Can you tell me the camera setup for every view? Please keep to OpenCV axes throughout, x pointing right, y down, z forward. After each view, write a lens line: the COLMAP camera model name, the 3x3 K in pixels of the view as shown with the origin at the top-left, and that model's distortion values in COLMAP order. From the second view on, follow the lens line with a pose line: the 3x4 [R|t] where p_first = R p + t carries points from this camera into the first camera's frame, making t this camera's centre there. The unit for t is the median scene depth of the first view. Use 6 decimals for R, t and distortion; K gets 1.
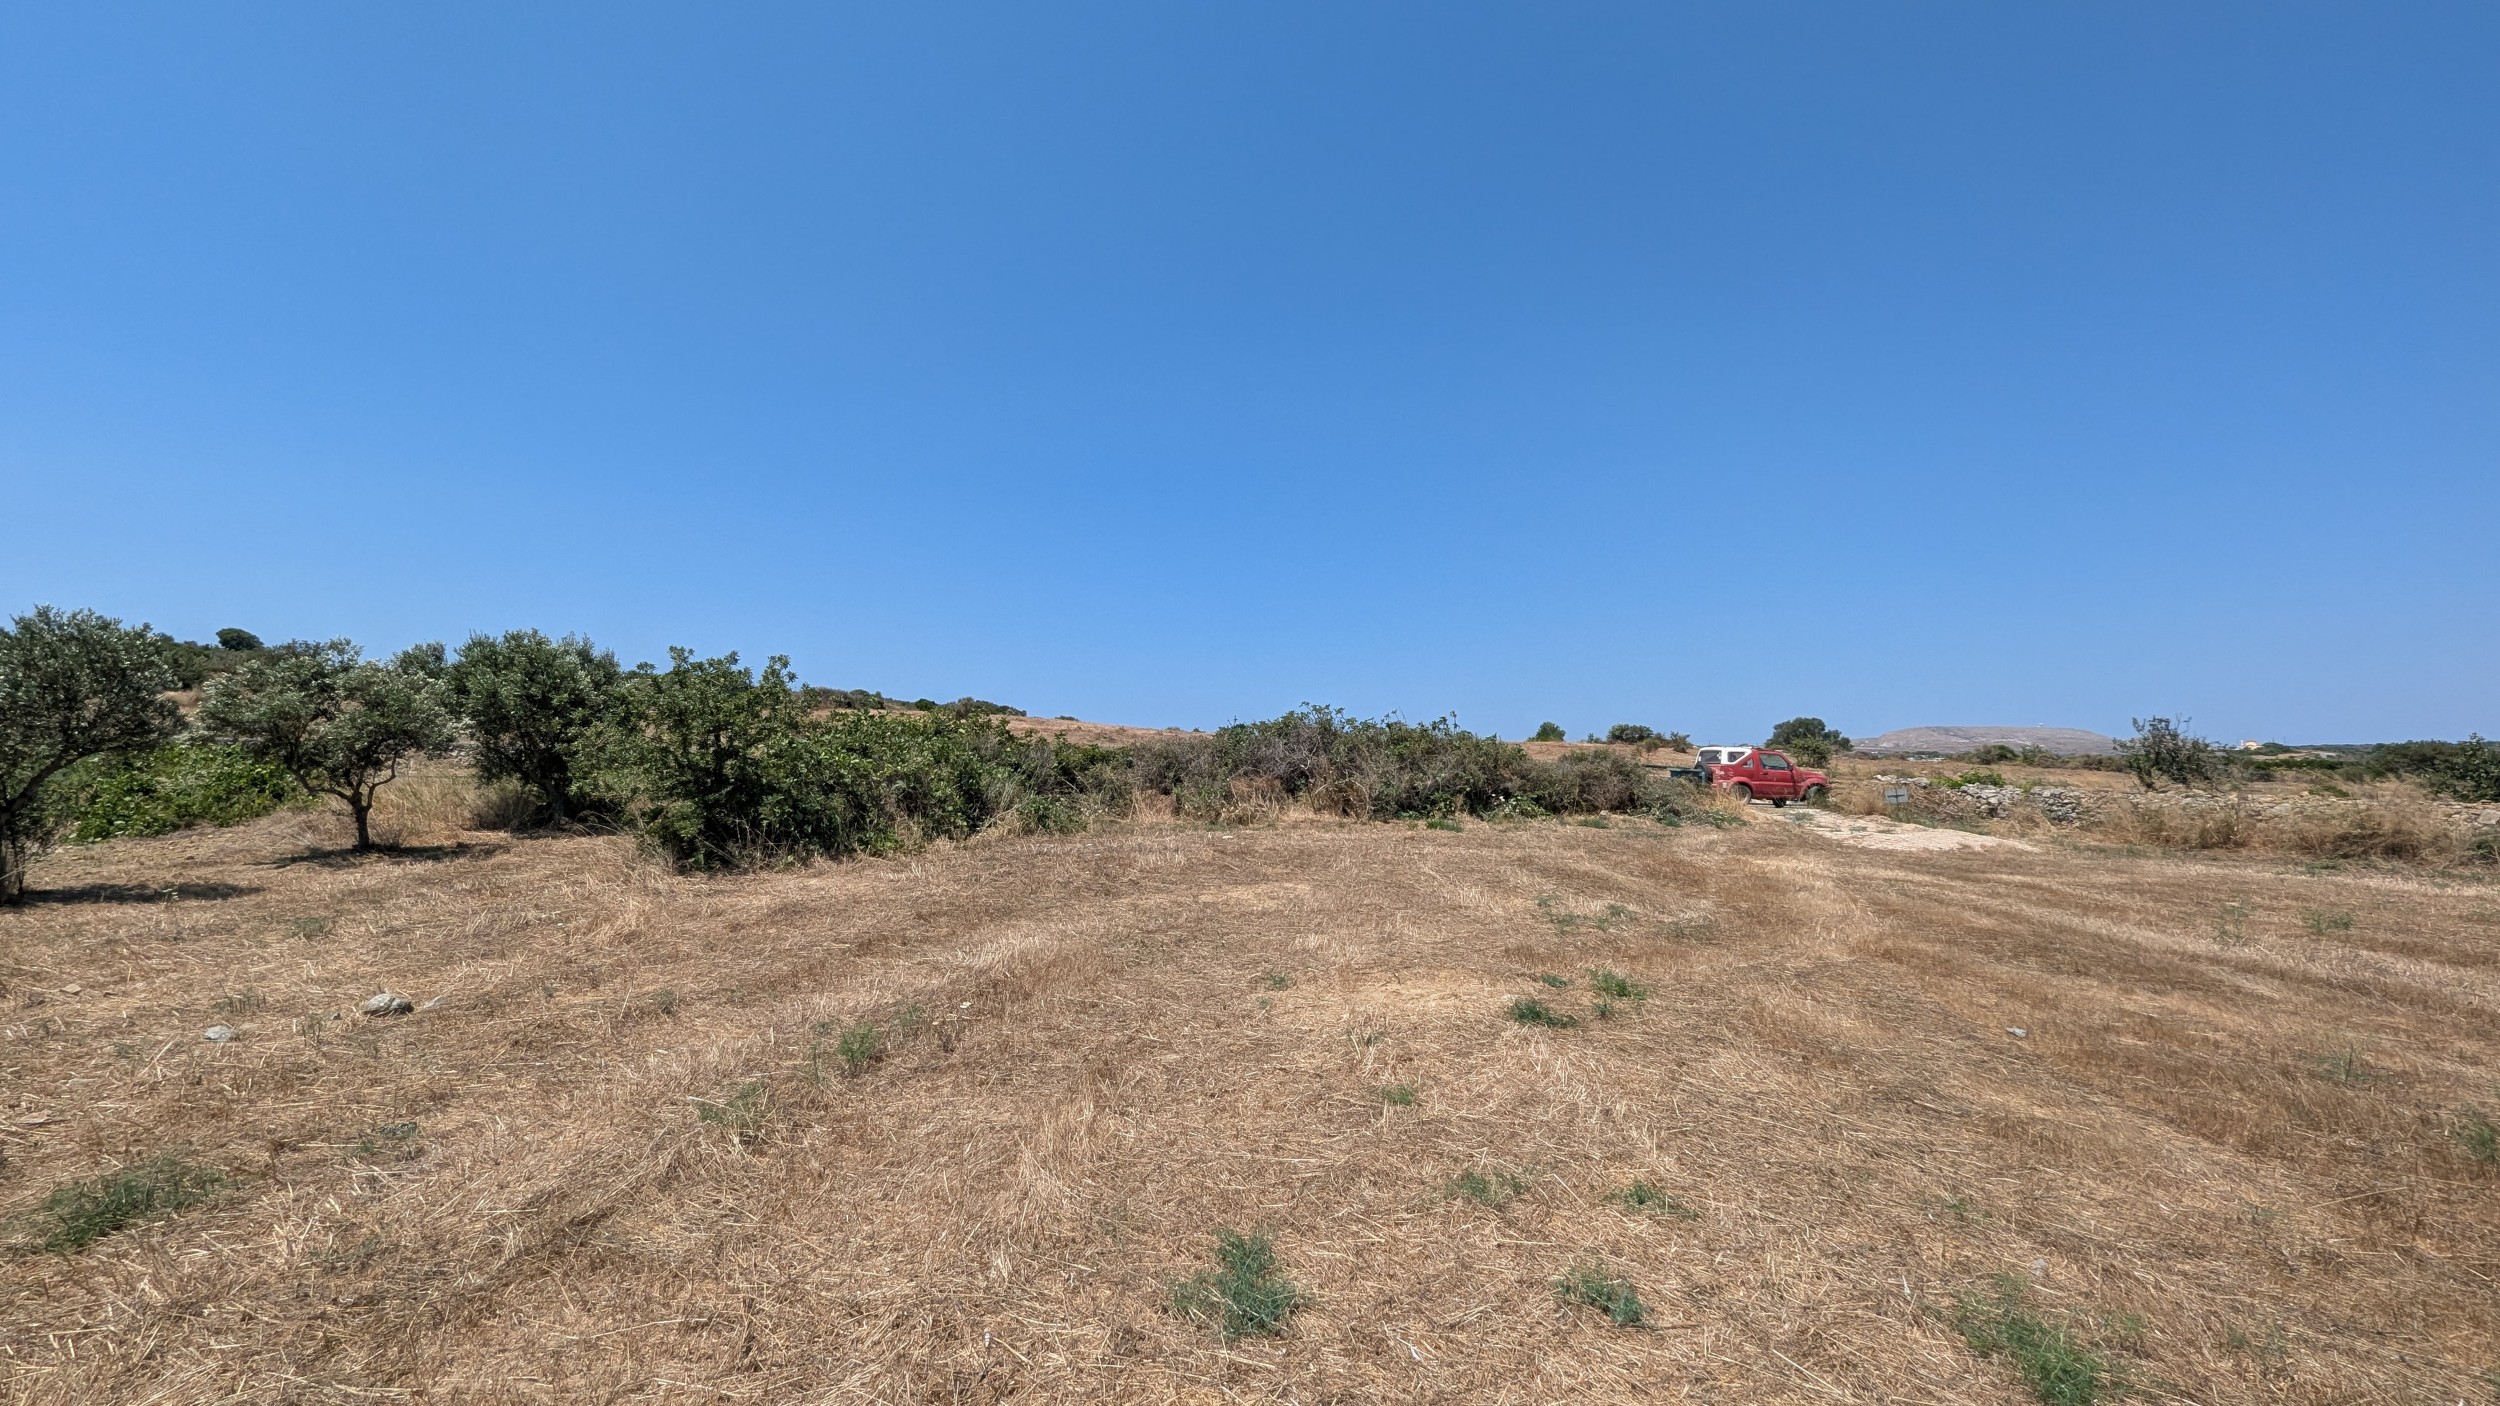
lens RADIAL K [[968.8, 0, 1236.5], [0, 968.8, 706.8], [0, 0, 1]] dist [-0.003723, -0.000835]
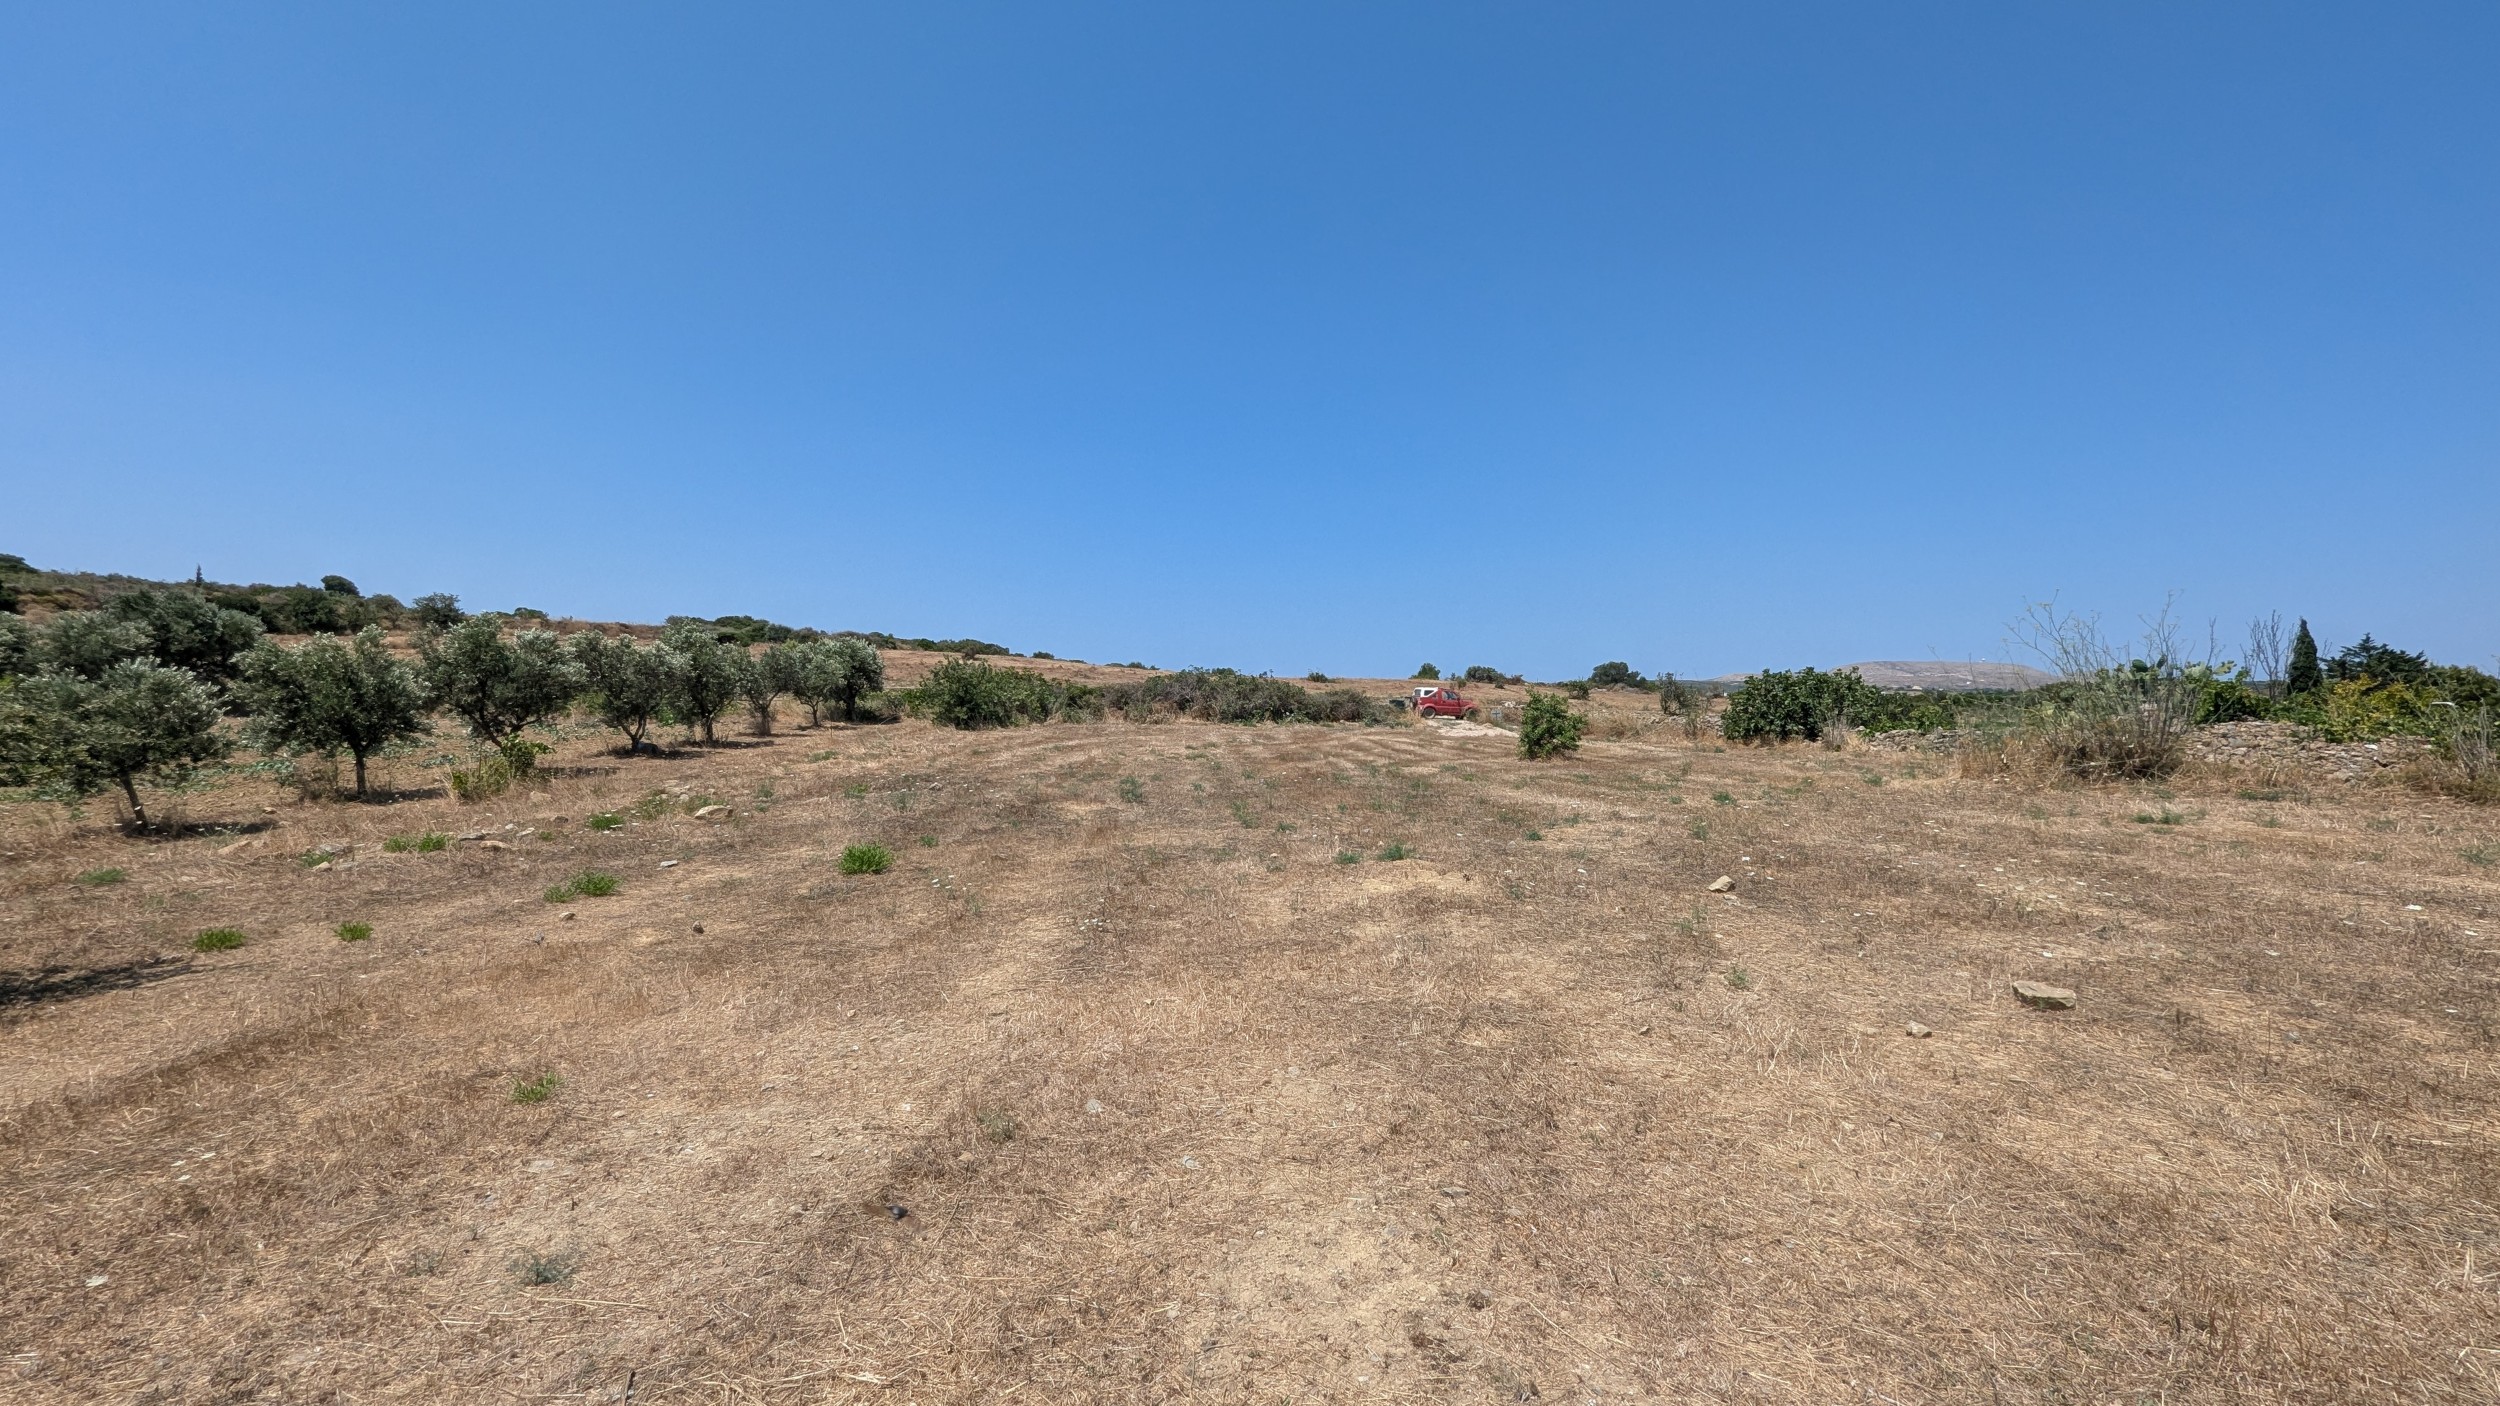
lens RADIAL K [[968.8, 0, 1225.9], [0, 968.8, 690.6], [0, 0, 1]] dist [-0.003723, -0.000835]
pose [[0.999674, 0.005683, 0.024908, 0.097500], [-0.007056, 0.998439, 0.055402, -0.064933], [-0.024554, -0.055560, 0.998153, -1.038292]]
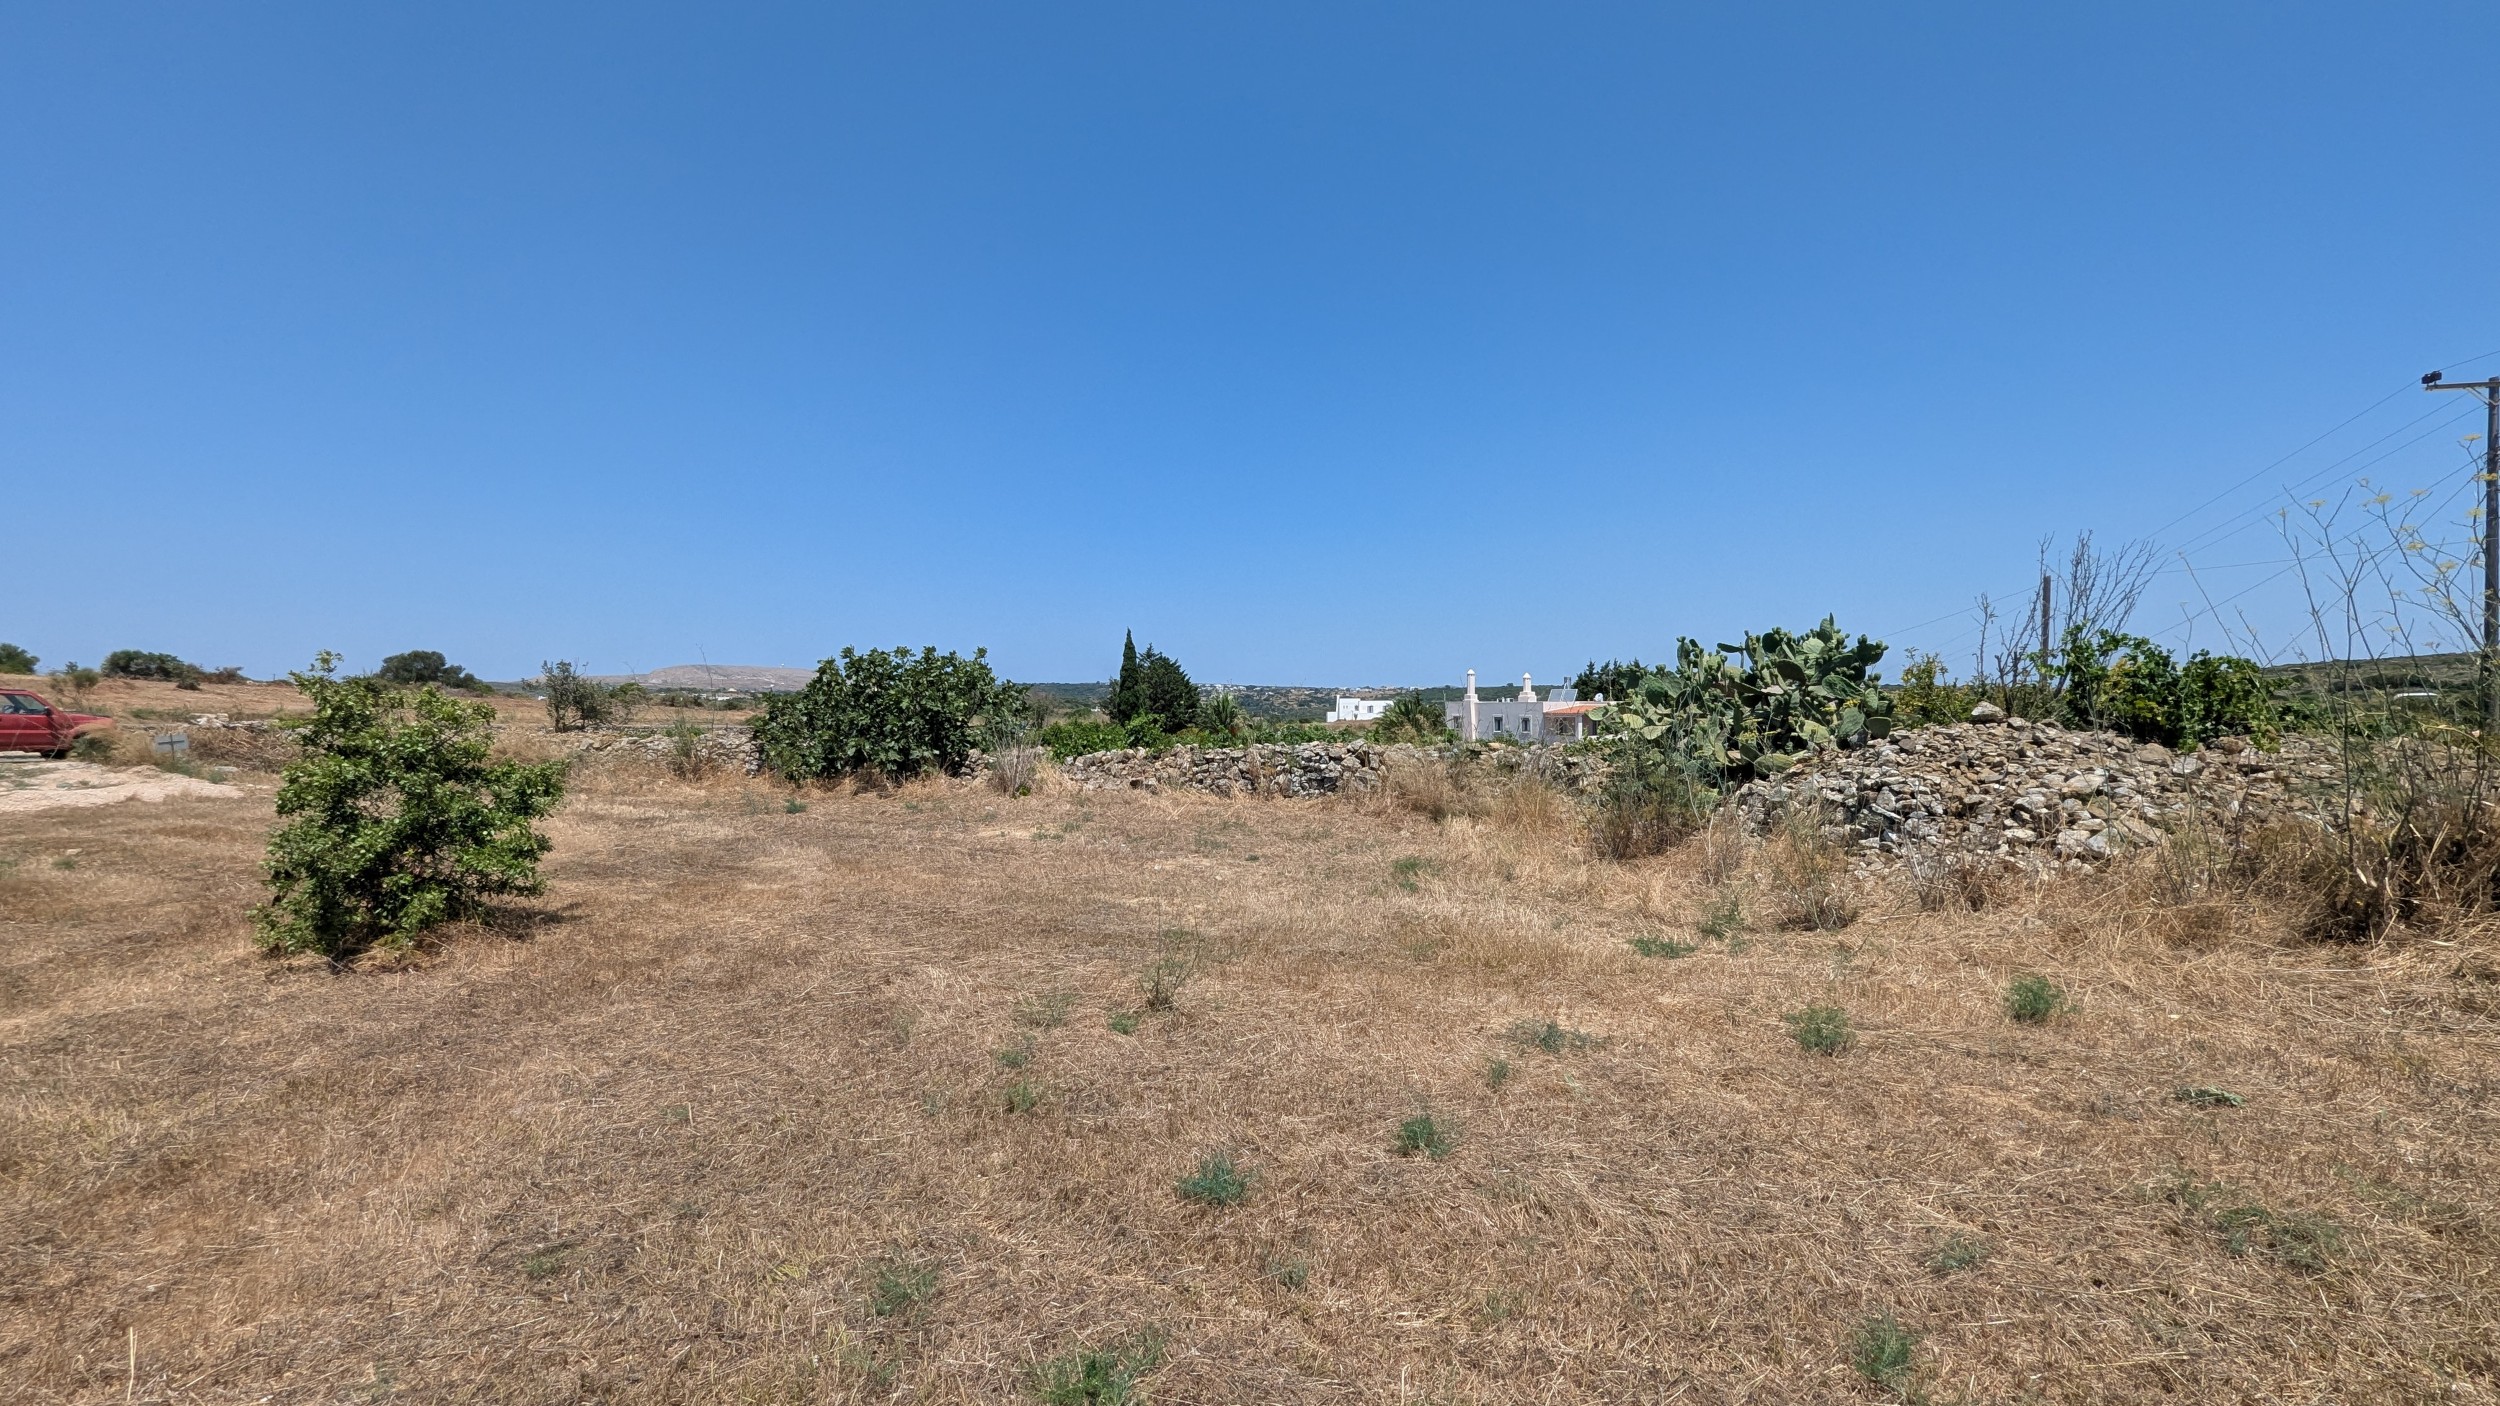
lens RADIAL K [[968.8, 0, 1223.4], [0, 968.8, 687.2], [0, 0, 1]] dist [-0.003723, -0.000835]
pose [[0.435896, 0.005985, 0.899977, 0.351210], [-0.047388, 0.998743, 0.016311, -0.018749], [-0.898749, -0.049758, 0.435632, -0.243300]]
